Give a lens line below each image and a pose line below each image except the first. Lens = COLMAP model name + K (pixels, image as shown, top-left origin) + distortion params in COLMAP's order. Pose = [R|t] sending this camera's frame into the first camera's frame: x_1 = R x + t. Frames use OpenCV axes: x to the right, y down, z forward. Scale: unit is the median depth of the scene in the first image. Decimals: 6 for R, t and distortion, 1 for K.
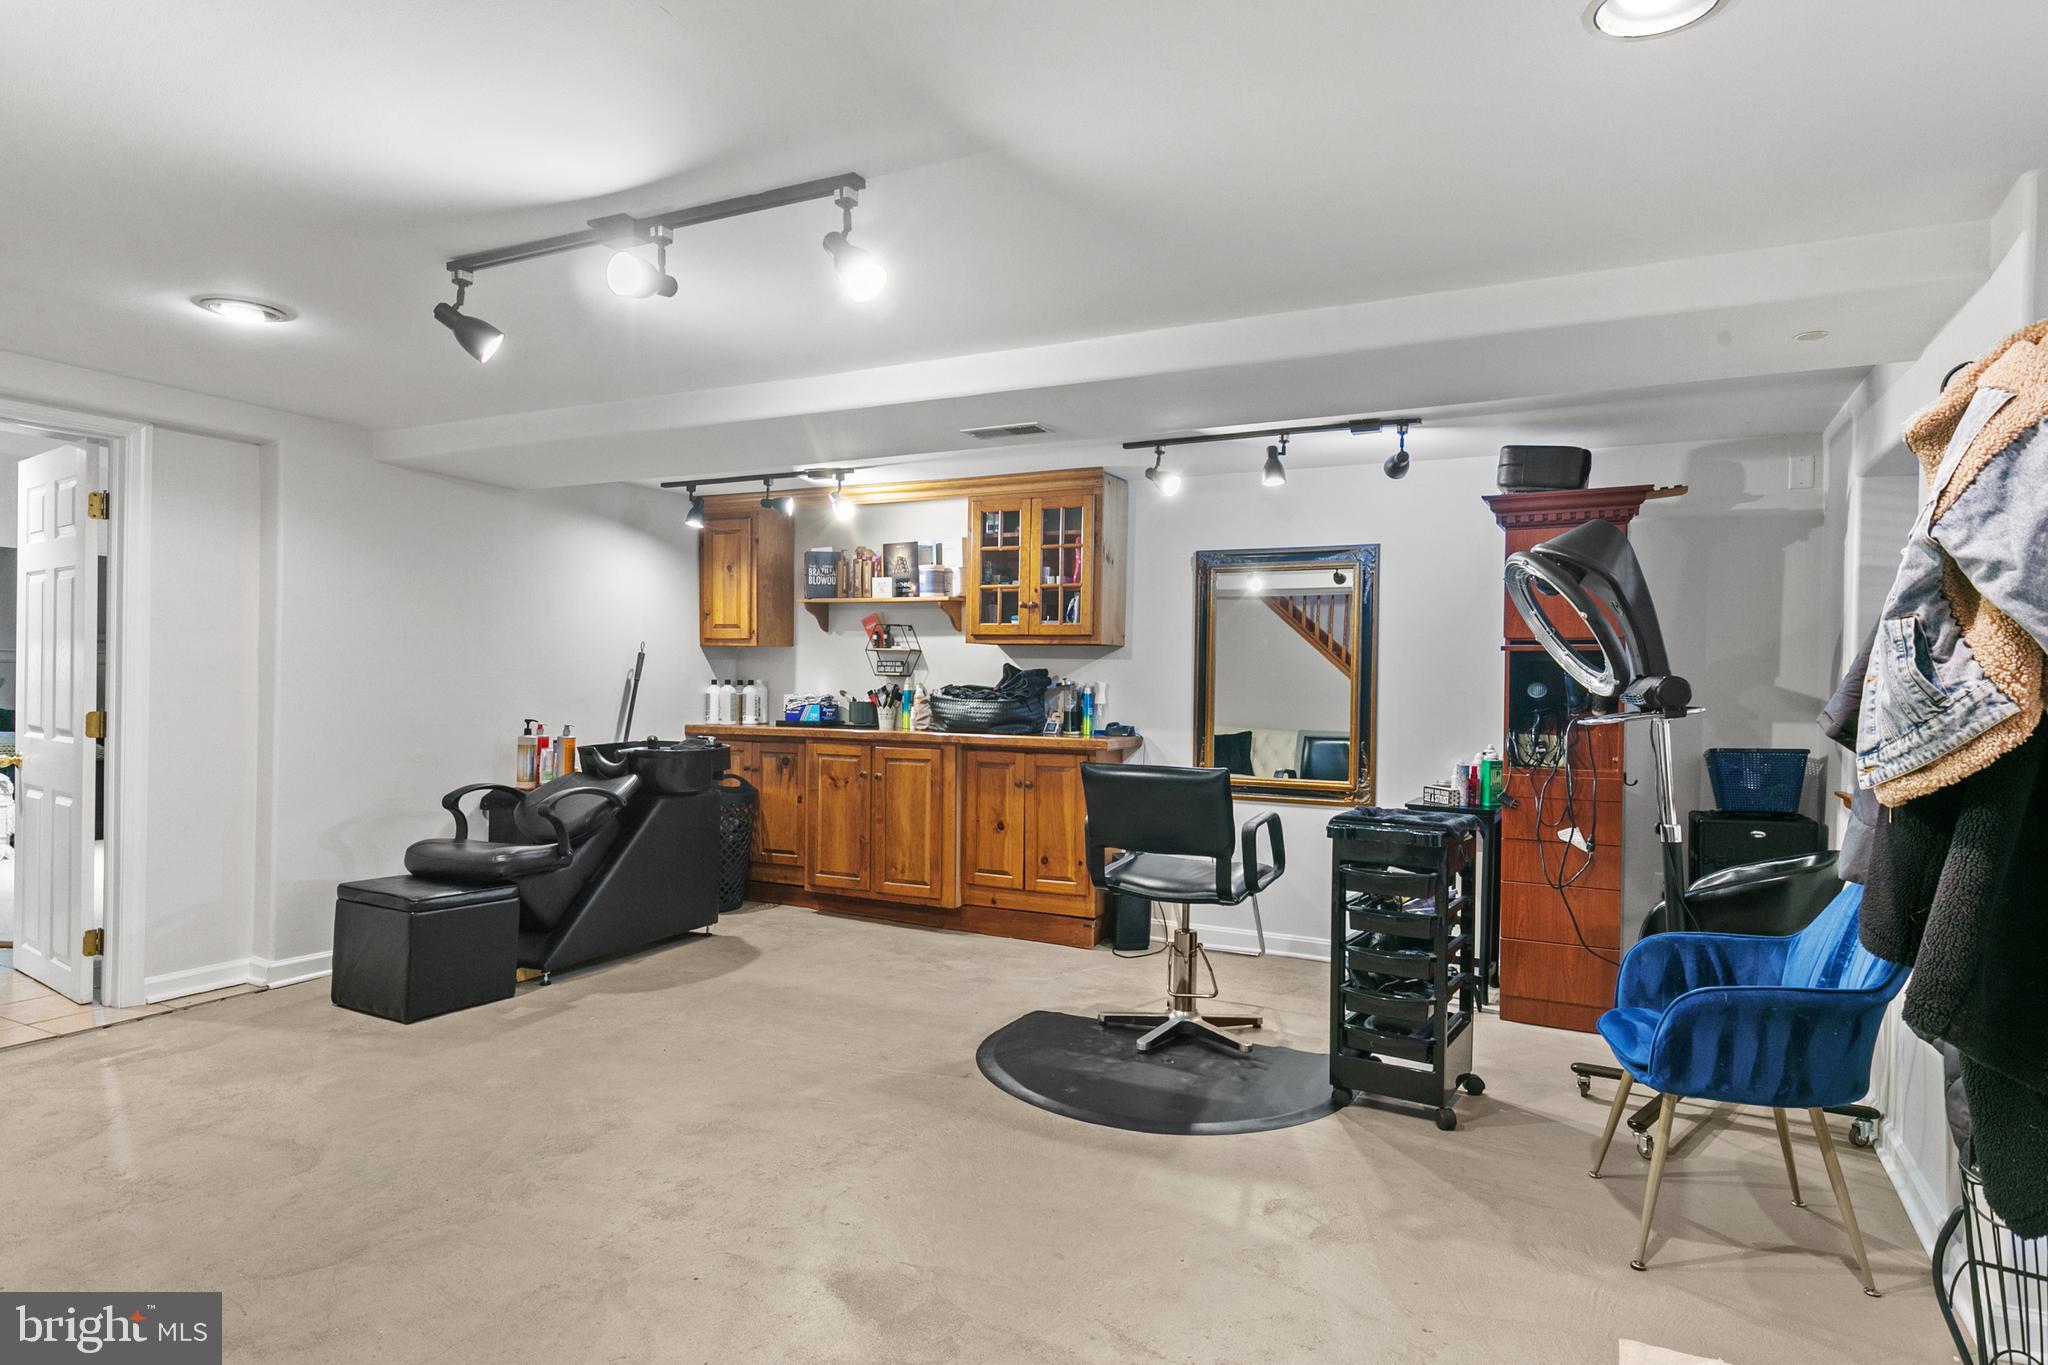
lens RADIAL K [[1208.0, 0, 1022.1], [0, 1208.0, 690.1], [0, 0, 1]] dist [0.036154, -0.000188]
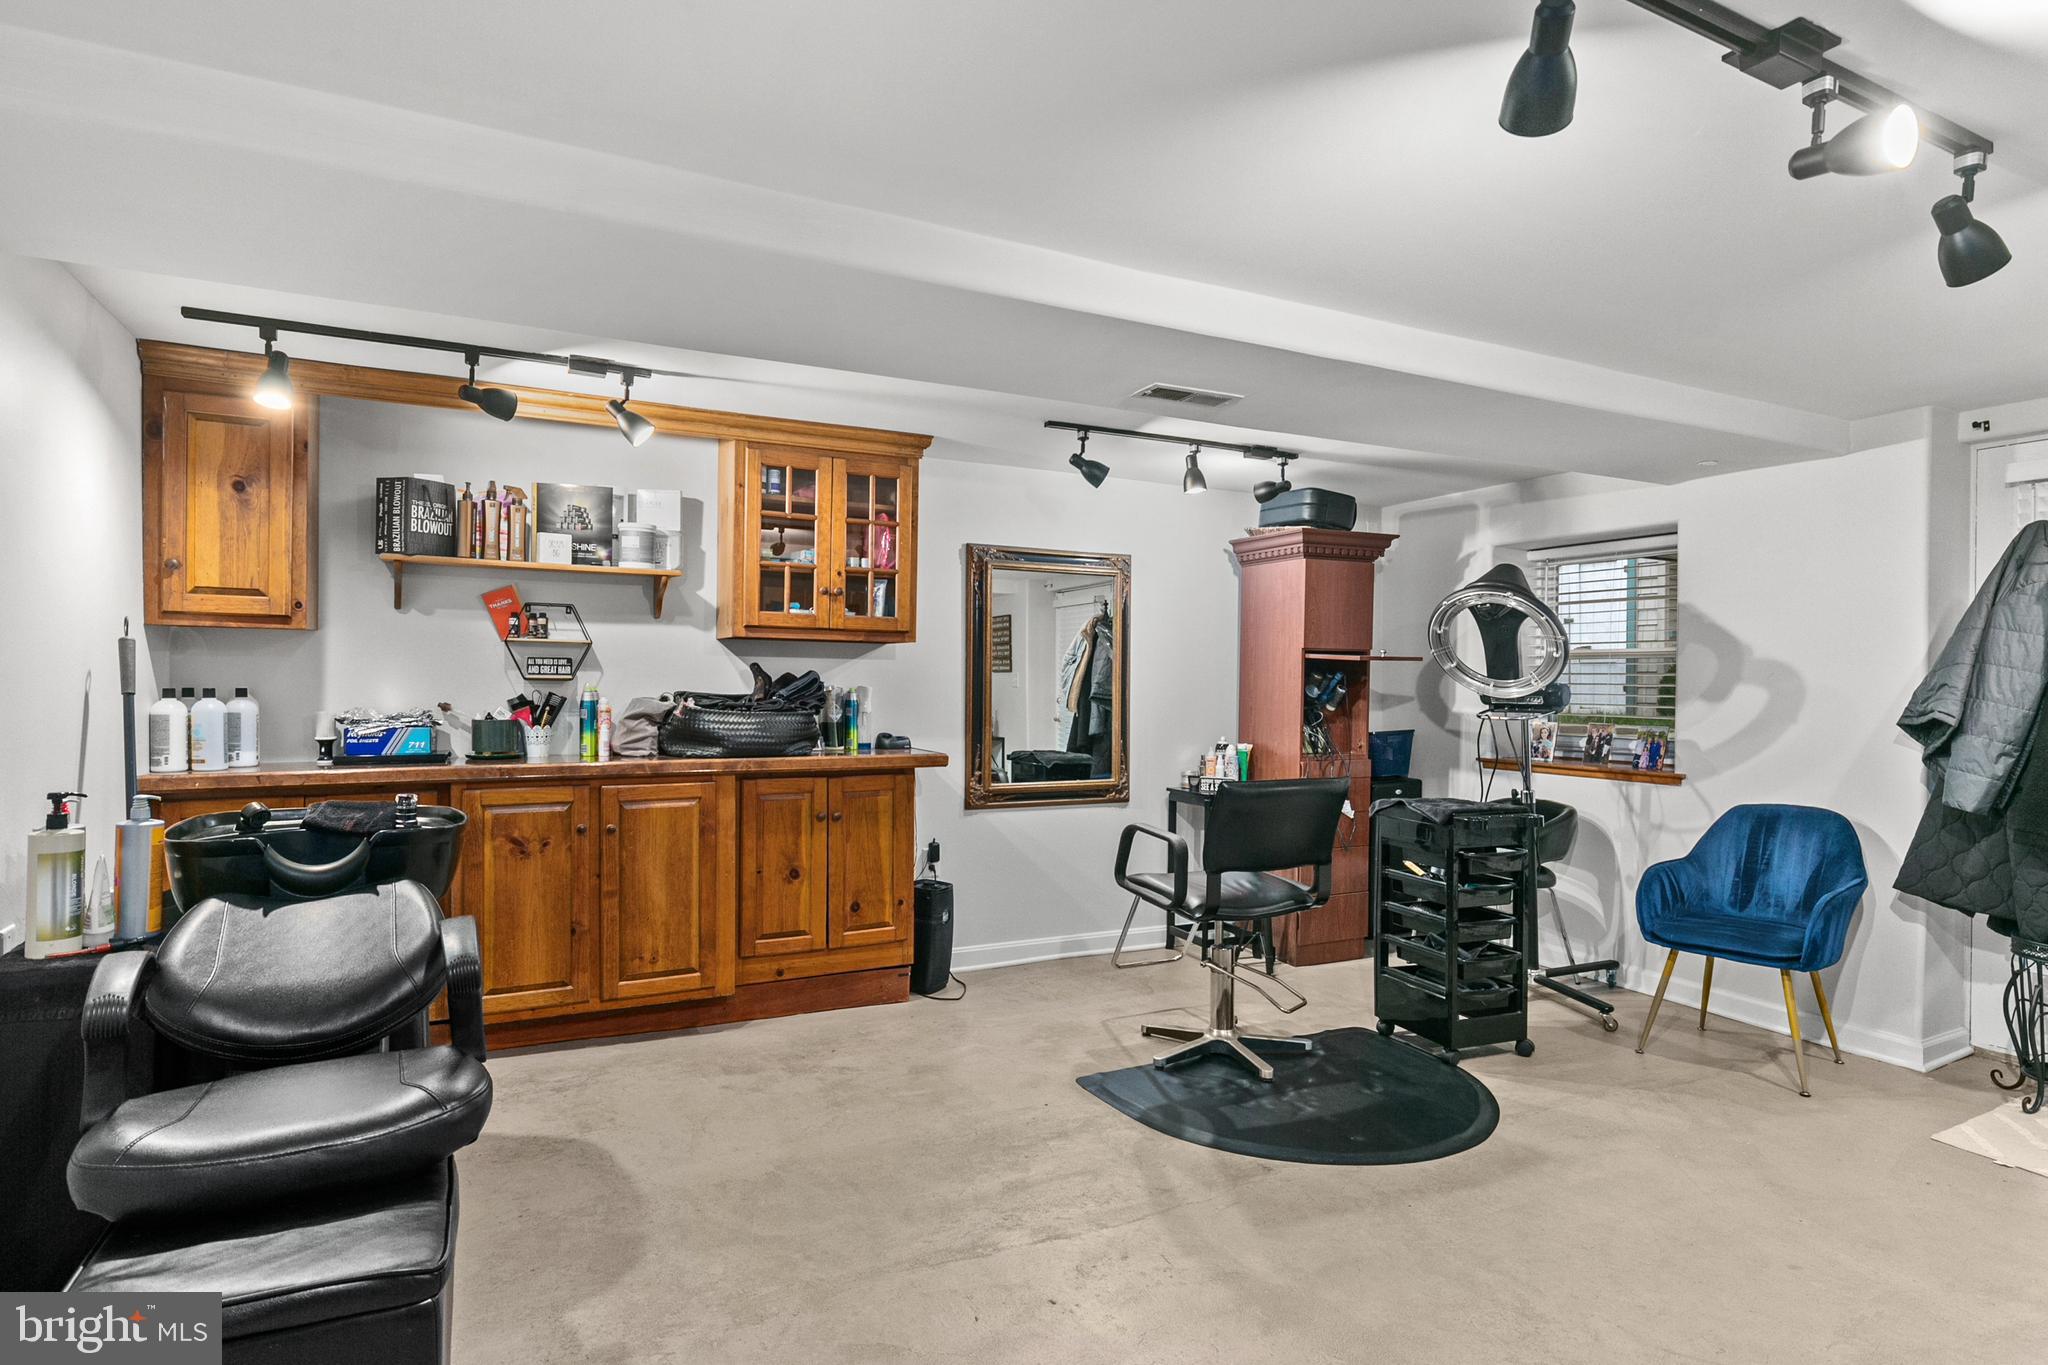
lens RADIAL K [[1105.5, 0, 1022.3], [0, 1105.5, 688.7], [0, 0, 1]] dist [0.001648, 0.000047]
pose [[0.570688, -0.016152, 0.821008, -0.512671], [0.004321, 0.999852, 0.016667, -0.017452], [-0.821156, -0.005964, 0.570673, 0.473030]]
